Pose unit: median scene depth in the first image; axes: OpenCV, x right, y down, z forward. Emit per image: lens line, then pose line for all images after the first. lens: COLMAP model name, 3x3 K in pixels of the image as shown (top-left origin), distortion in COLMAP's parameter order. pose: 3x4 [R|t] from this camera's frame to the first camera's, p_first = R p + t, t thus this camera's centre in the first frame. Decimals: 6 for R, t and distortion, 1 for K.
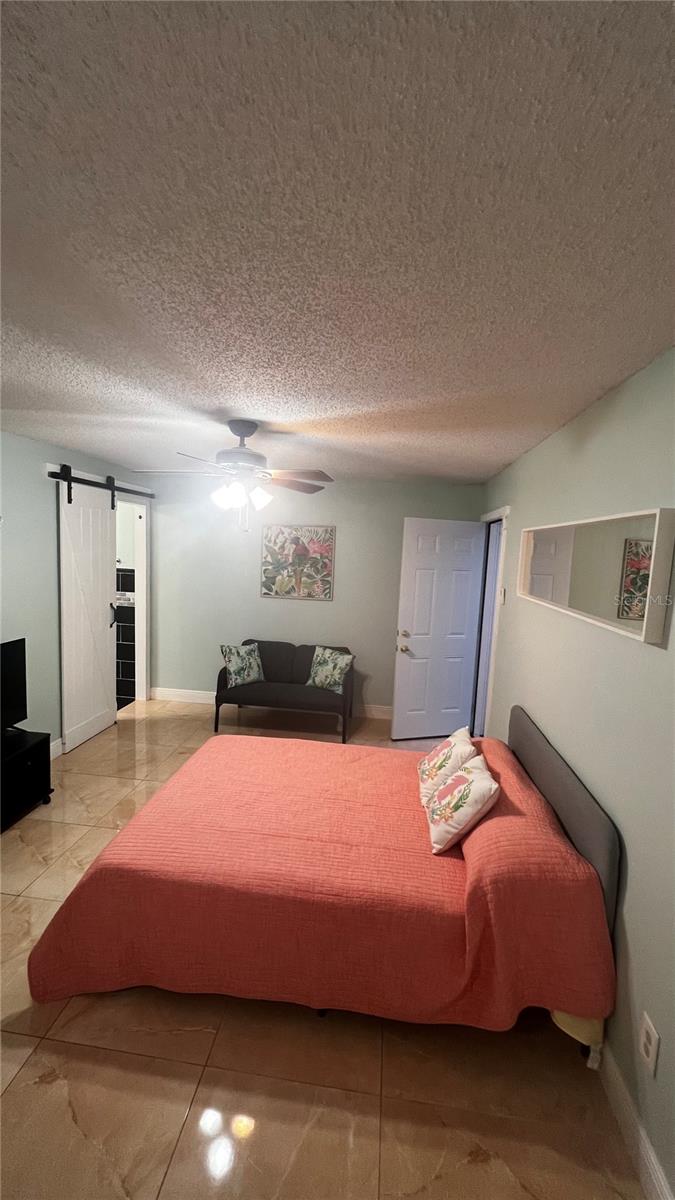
lens RADIAL K [[479.6, 0, 337.5], [0, 479.6, 600.0], [0, 0, 1]] dist [0.000074, -0.000282]
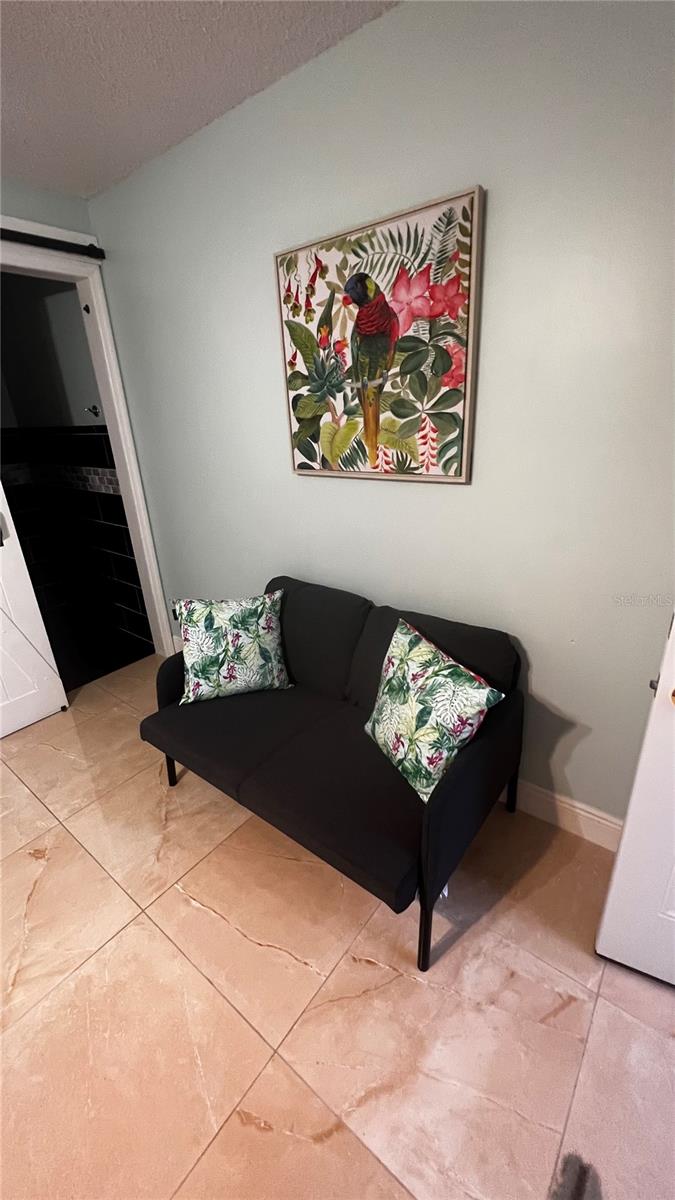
lens RADIAL K [[479.6, 0, 337.5], [0, 479.6, 600.0], [0, 0, 1]] dist [0.000074, -0.000282]
pose [[0.849044, 0.115358, -0.515574, 0.086920], [0.025567, 0.965756, 0.258190, -0.008158], [0.527703, -0.232396, 0.817020, 0.688090]]
